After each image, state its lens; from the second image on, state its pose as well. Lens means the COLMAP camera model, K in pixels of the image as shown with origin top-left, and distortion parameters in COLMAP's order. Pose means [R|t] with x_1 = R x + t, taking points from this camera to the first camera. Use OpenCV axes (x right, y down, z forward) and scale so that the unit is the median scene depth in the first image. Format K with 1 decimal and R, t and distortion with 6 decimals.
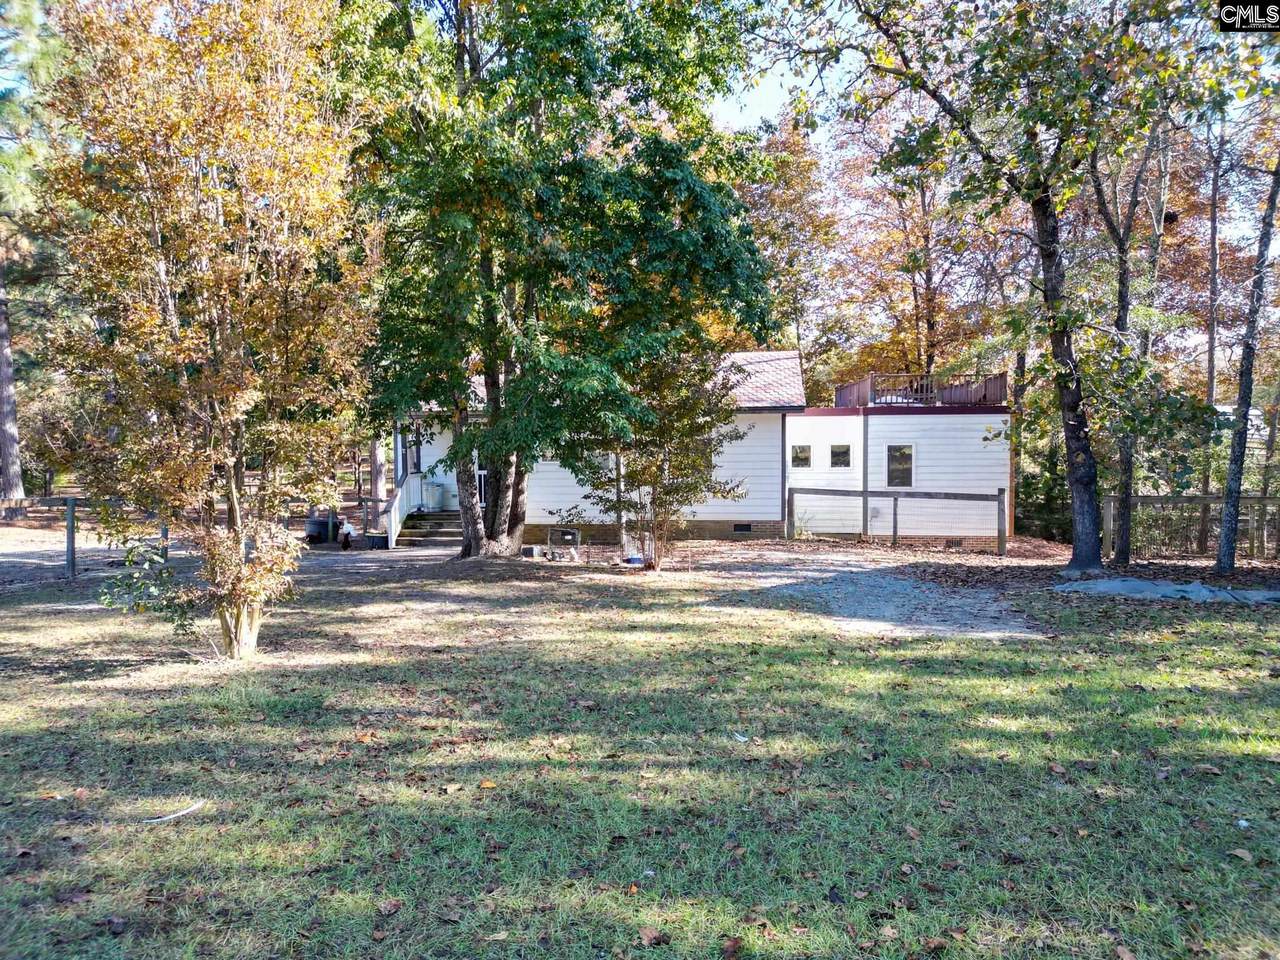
lens RADIAL K [[885.4, 0, 636.8], [0, 885.4, 479.5], [0, 0, 1]] dist [0.075319, -0.068219]
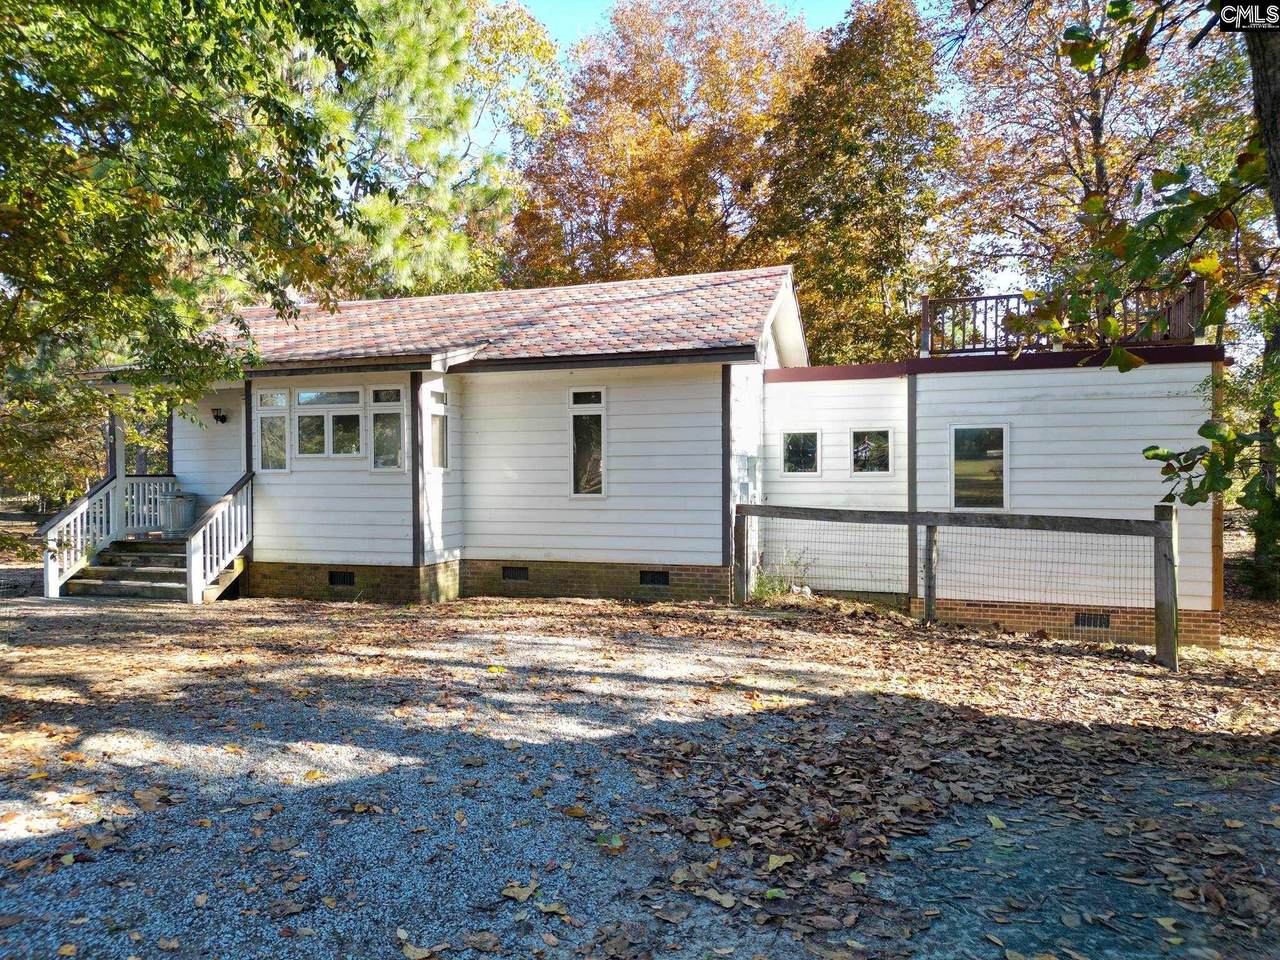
lens RADIAL K [[885.4, 0, 636.8], [0, 885.4, 479.5], [0, 0, 1]] dist [0.075319, -0.068219]
pose [[0.973059, 0.003973, -0.230522, 0.432371], [-0.012634, 0.999268, -0.036111, 0.026368], [0.230209, 0.038051, 0.972397, 0.865049]]
